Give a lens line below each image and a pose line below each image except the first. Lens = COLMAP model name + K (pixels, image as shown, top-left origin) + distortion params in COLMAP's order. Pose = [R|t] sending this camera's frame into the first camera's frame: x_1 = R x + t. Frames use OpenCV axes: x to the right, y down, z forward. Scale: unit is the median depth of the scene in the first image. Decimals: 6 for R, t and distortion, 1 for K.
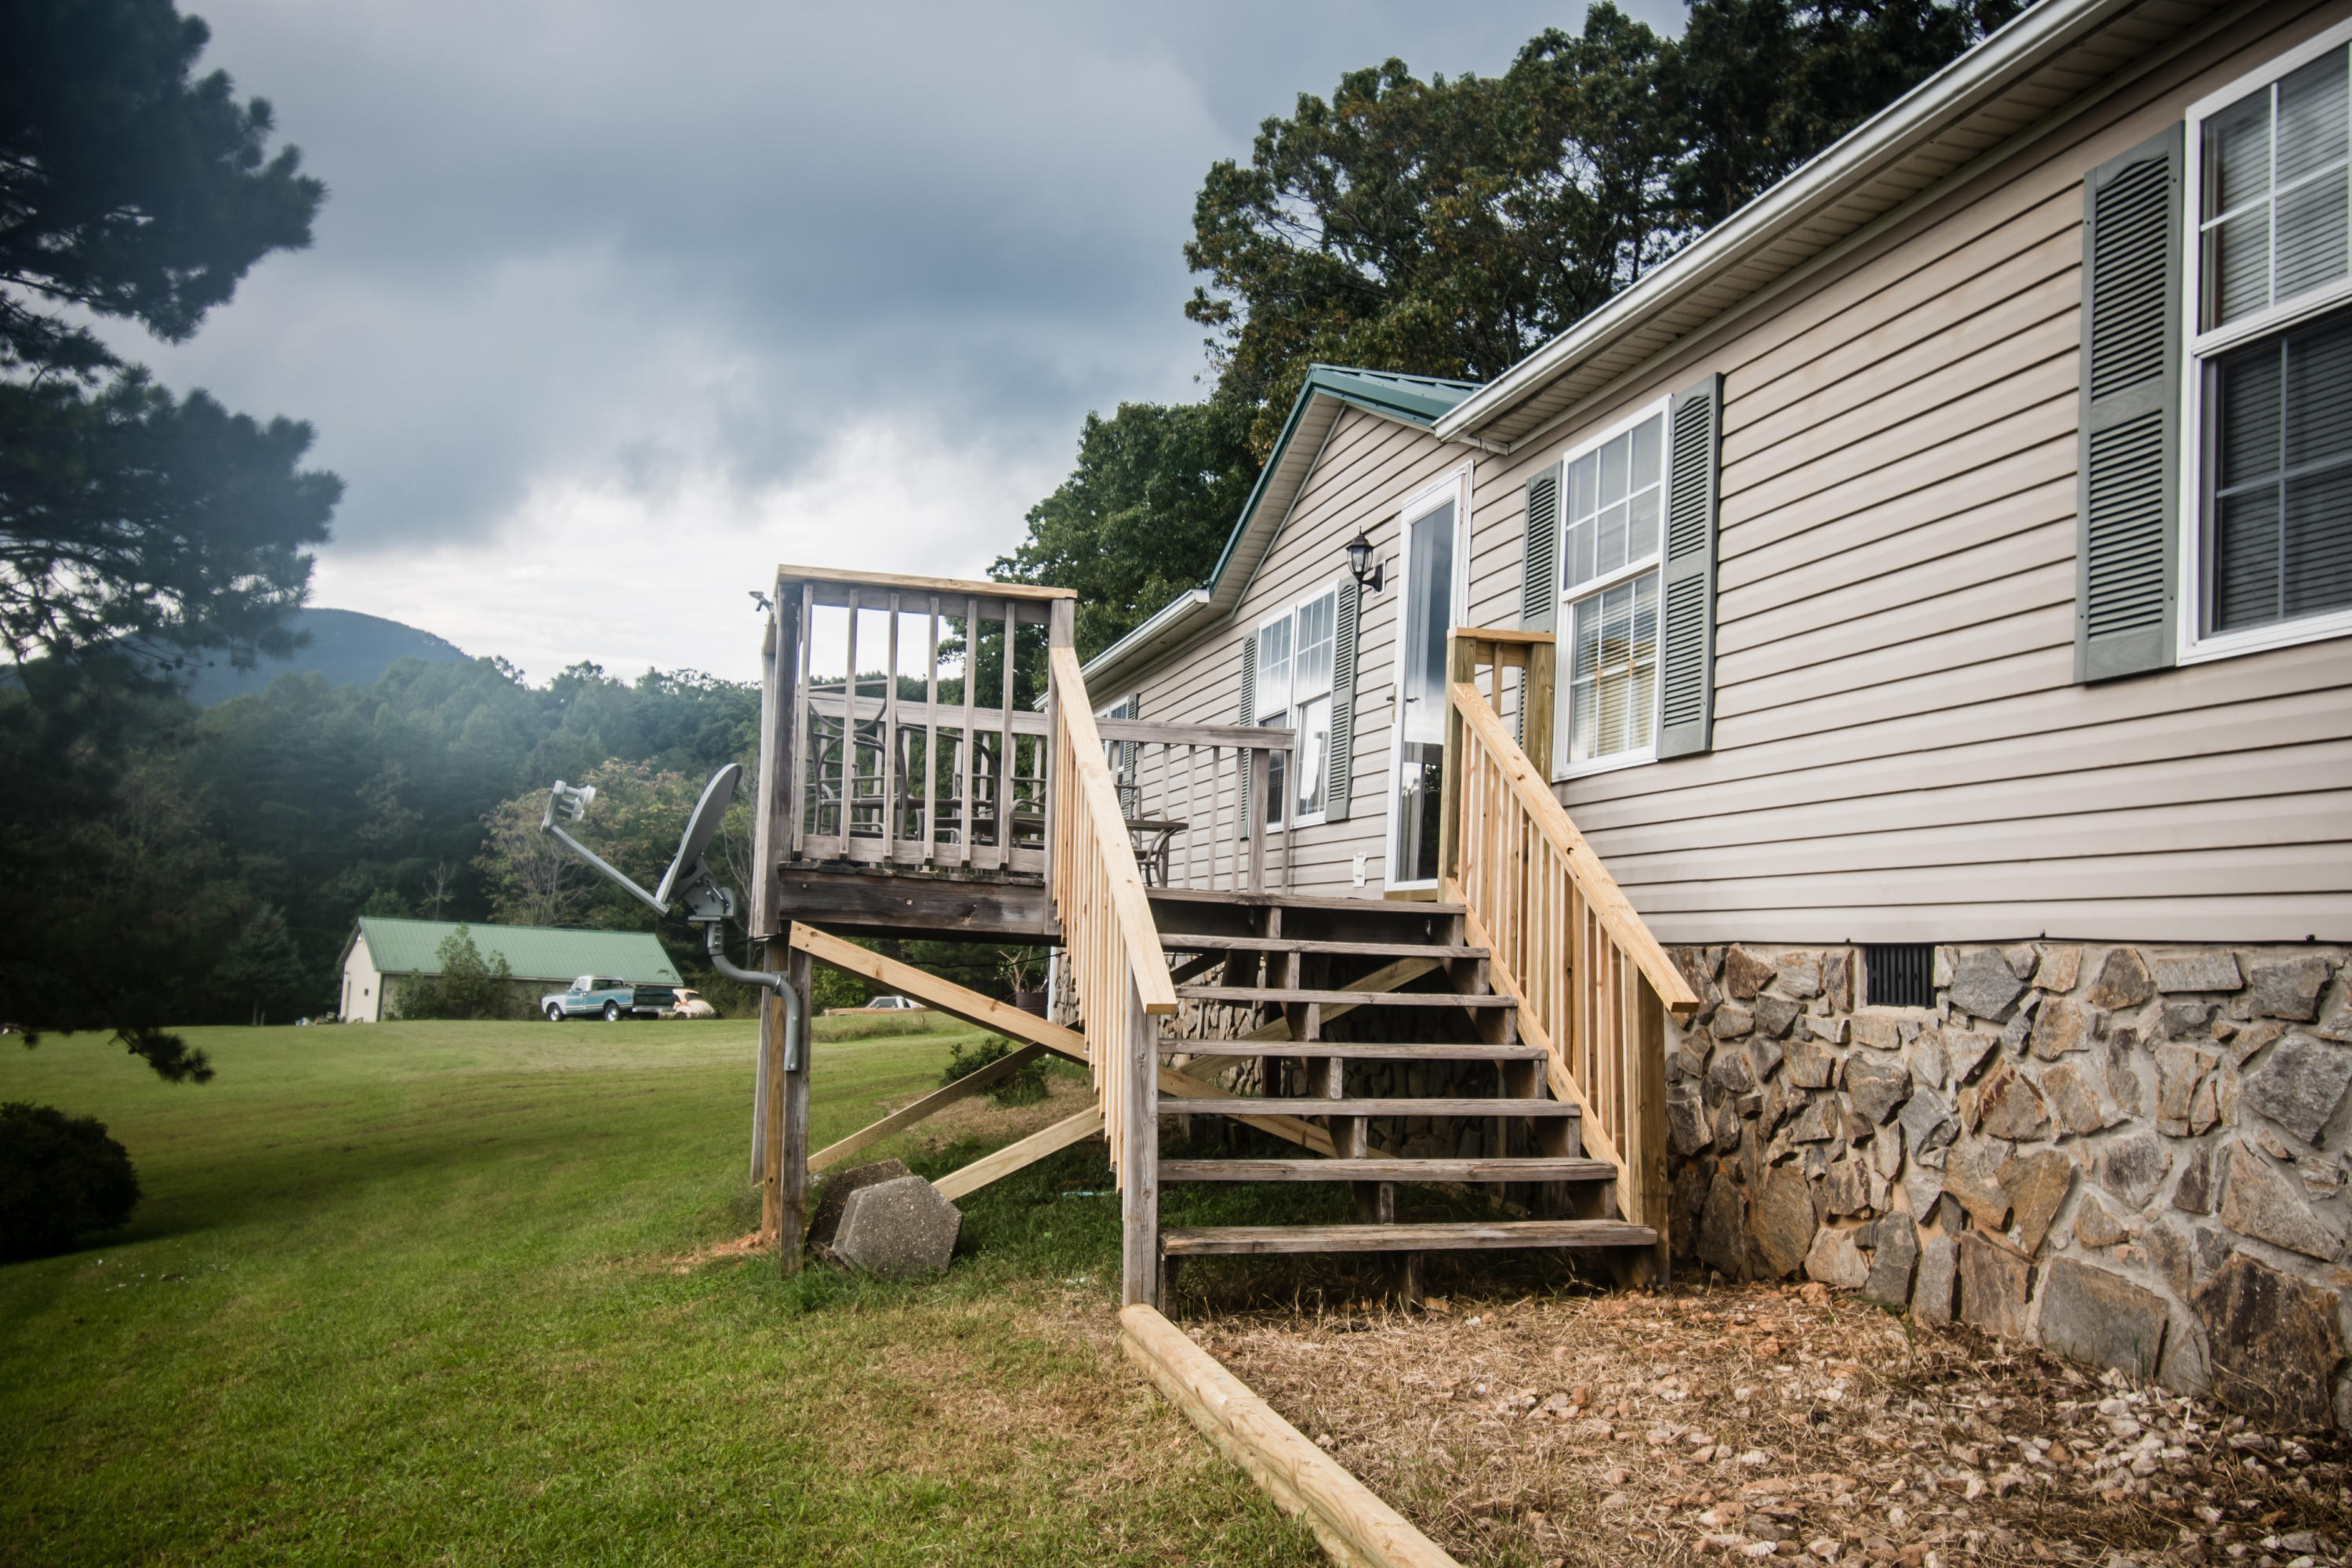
lens RADIAL K [[1975.8, 0, 1178.4], [0, 1975.8, 791.2], [0, 0, 1]] dist [-0.002365, -0.002134]
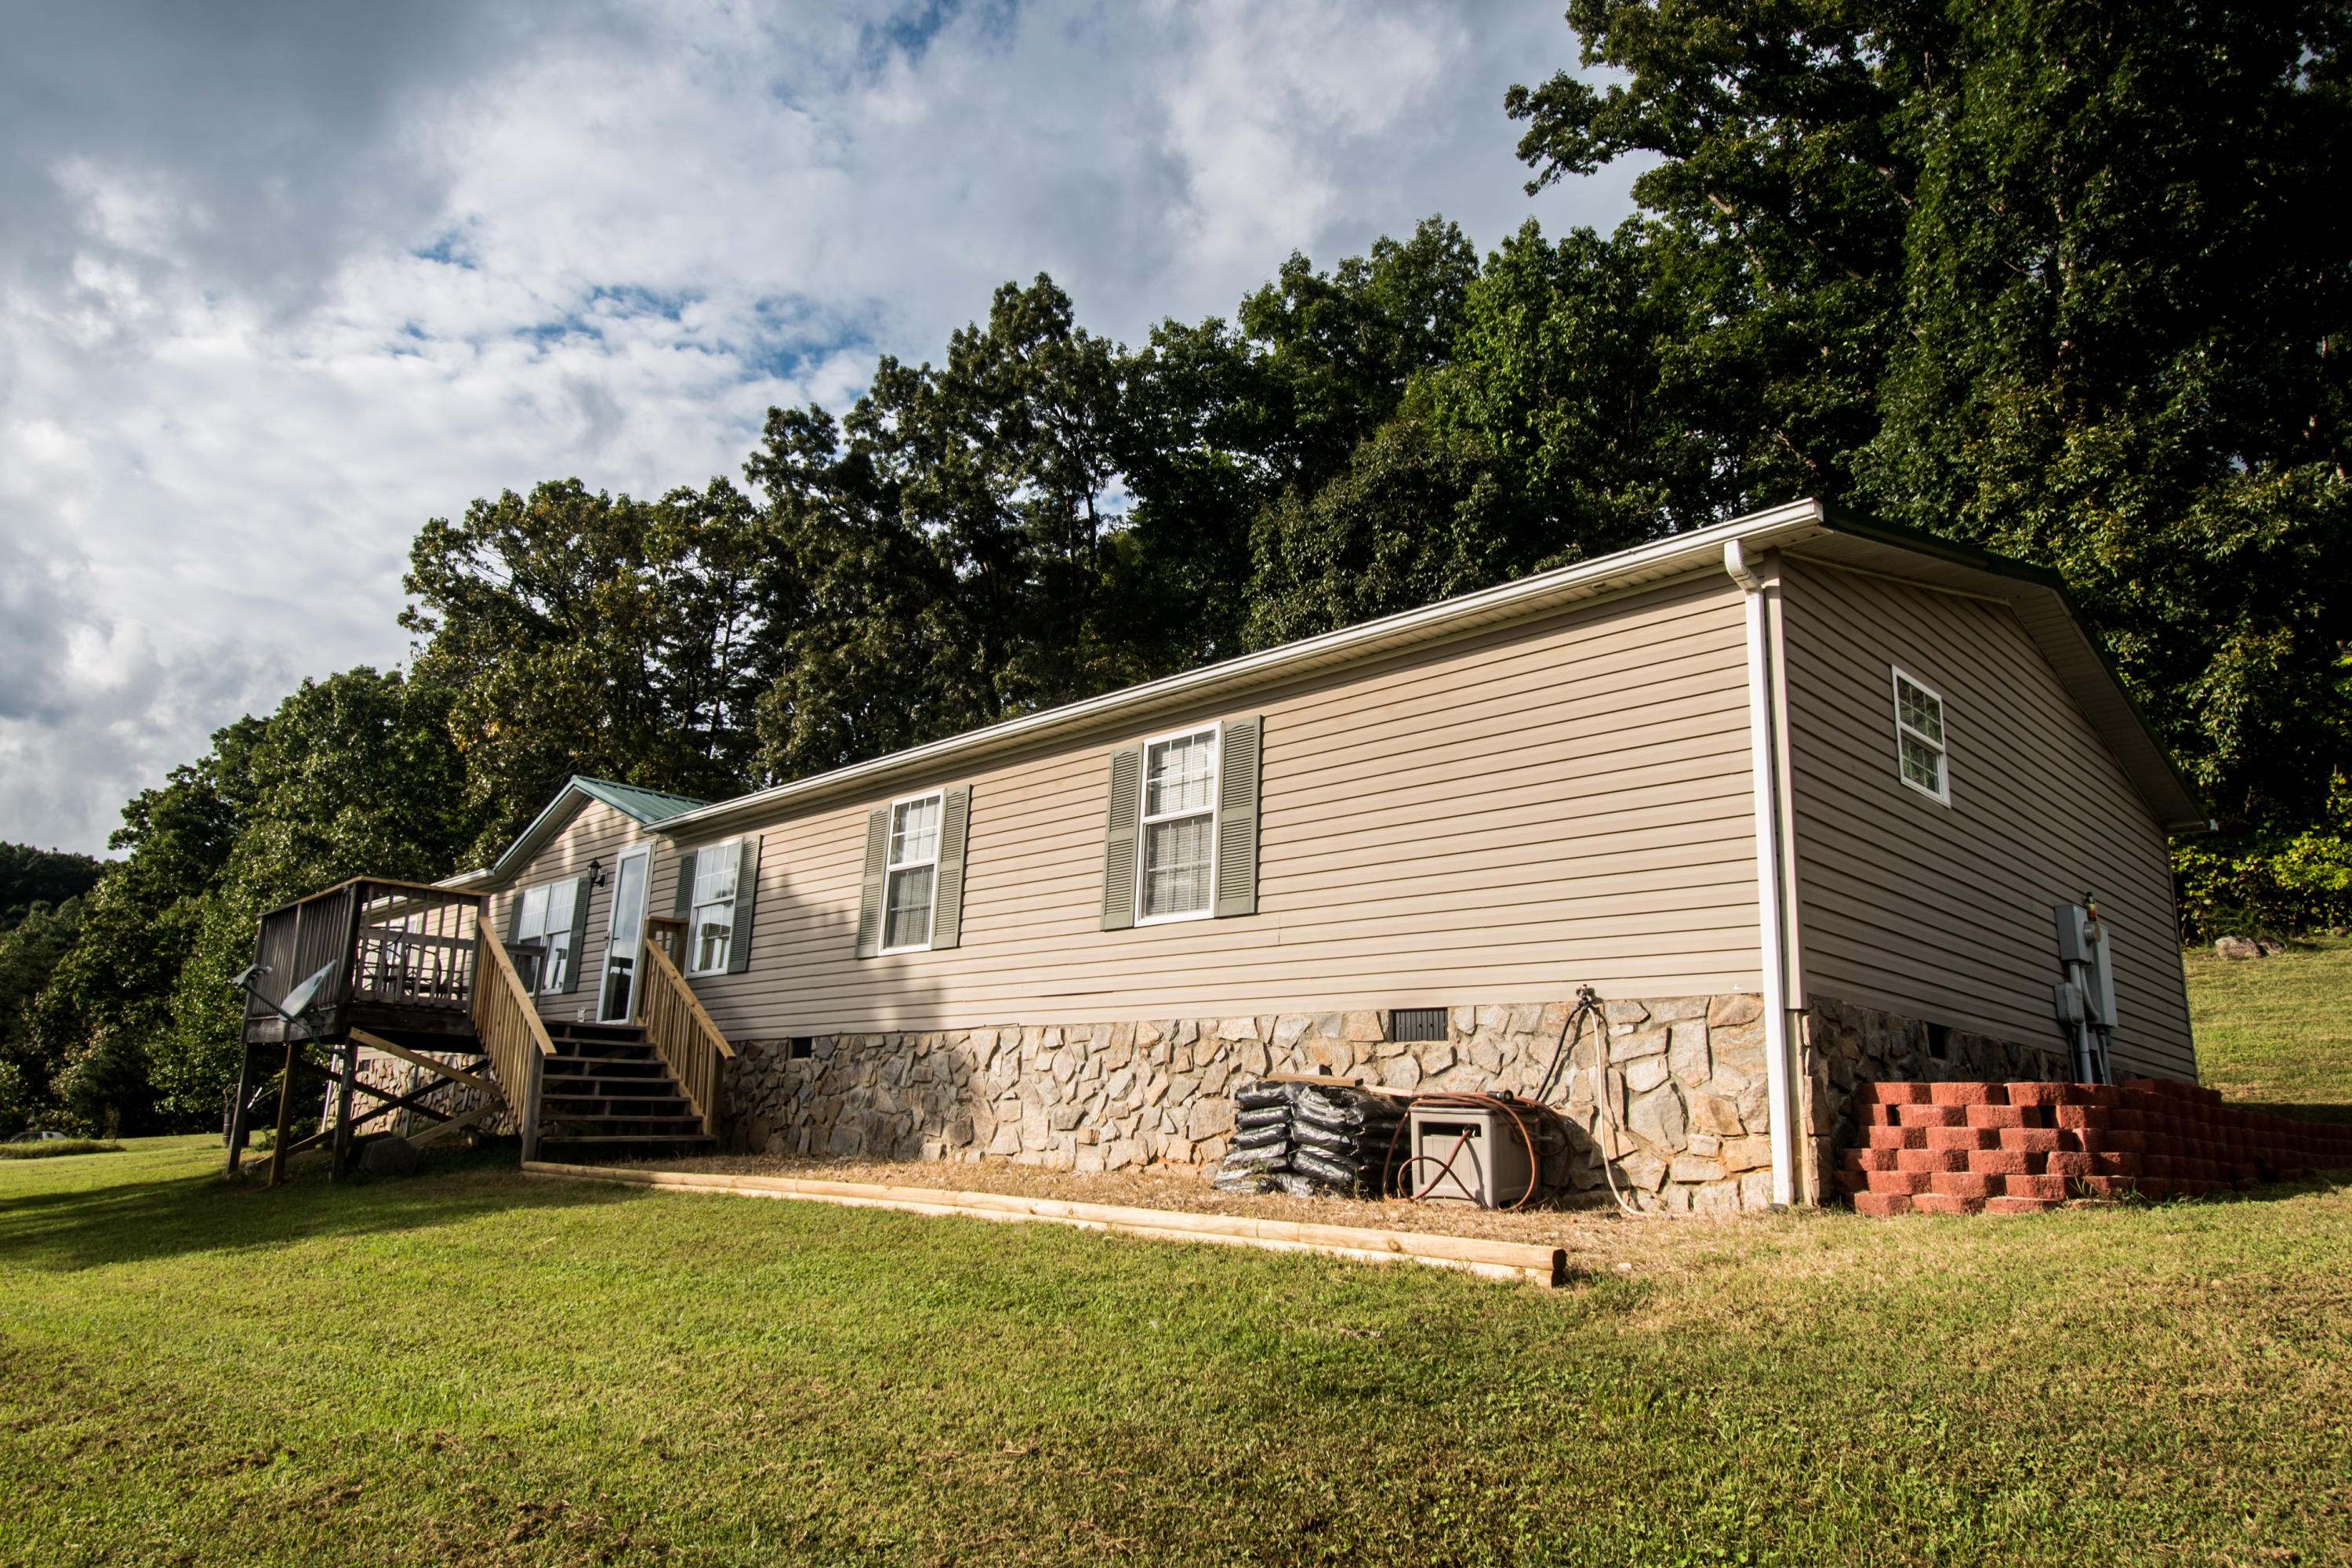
lens RADIAL K [[1497.3, 0, 1185.1], [0, 1497.3, 794.2], [0, 0, 1]] dist [0.007736, 0.001308]
pose [[0.855525, 0.103555, 0.507300, -0.049492], [-0.040098, 0.990104, -0.134487, -0.001352], [-0.516206, 0.094715, 0.851211, -0.187720]]
